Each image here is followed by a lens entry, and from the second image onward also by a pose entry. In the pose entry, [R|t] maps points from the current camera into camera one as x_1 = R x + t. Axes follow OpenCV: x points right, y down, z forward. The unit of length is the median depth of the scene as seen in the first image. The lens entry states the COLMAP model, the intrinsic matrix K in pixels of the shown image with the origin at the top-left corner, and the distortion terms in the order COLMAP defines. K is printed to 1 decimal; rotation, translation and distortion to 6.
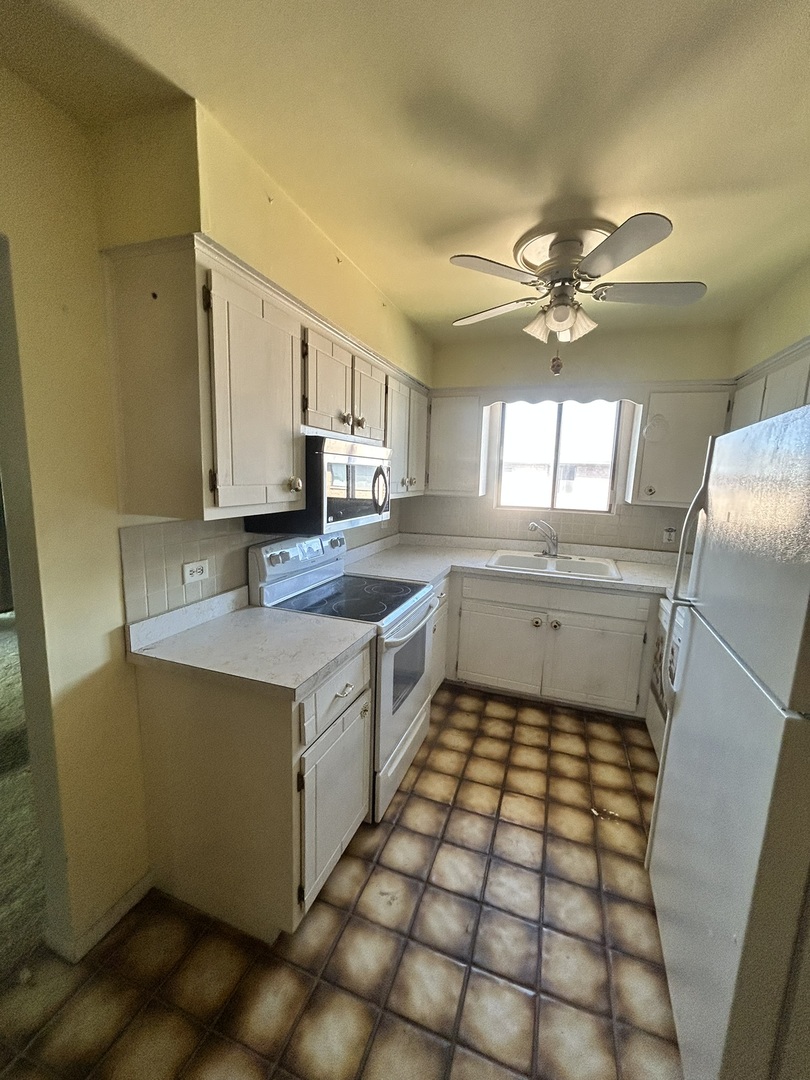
lens RADIAL K [[435.4, 0, 407.5], [0, 435.4, 539.6], [0, 0, 1]] dist [-0.000348, 0.000274]
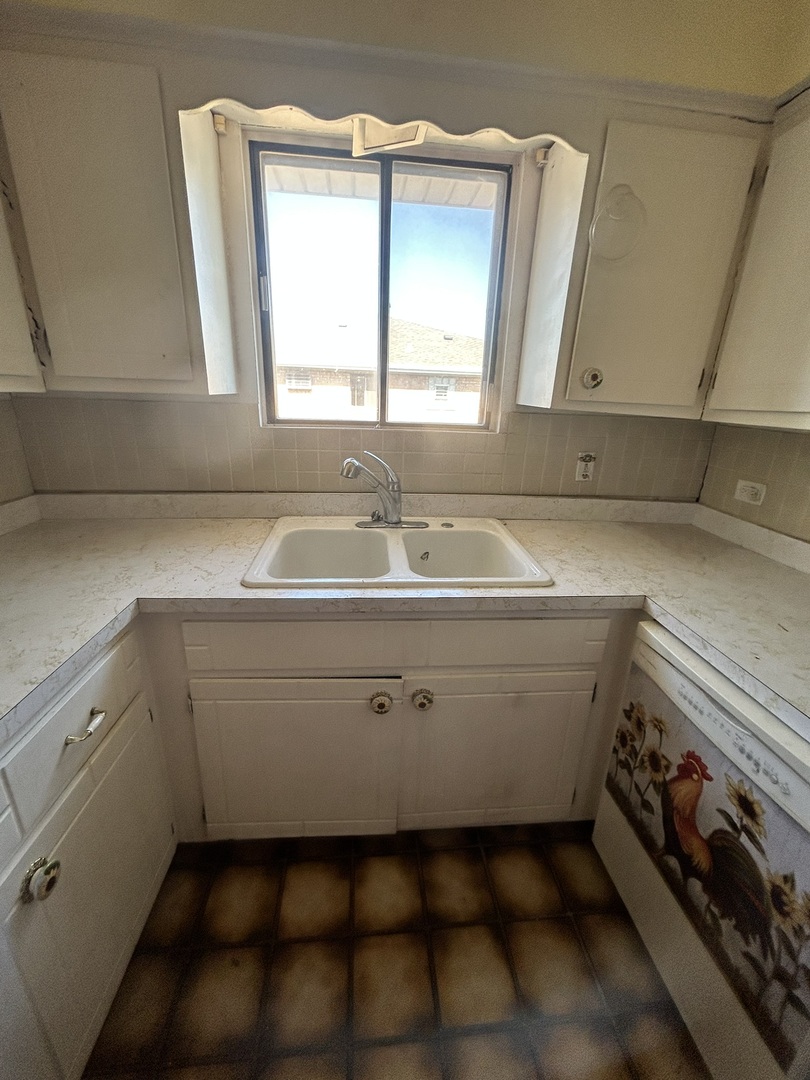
lens RADIAL K [[435.4, 0, 407.5], [0, 435.4, 539.6], [0, 0, 1]] dist [-0.000348, 0.000274]
pose [[0.906668, -0.131334, 0.400880, 0.166720], [0.054380, 0.978760, 0.197665, -0.045131], [-0.418326, -0.157416, 0.894552, 0.615525]]
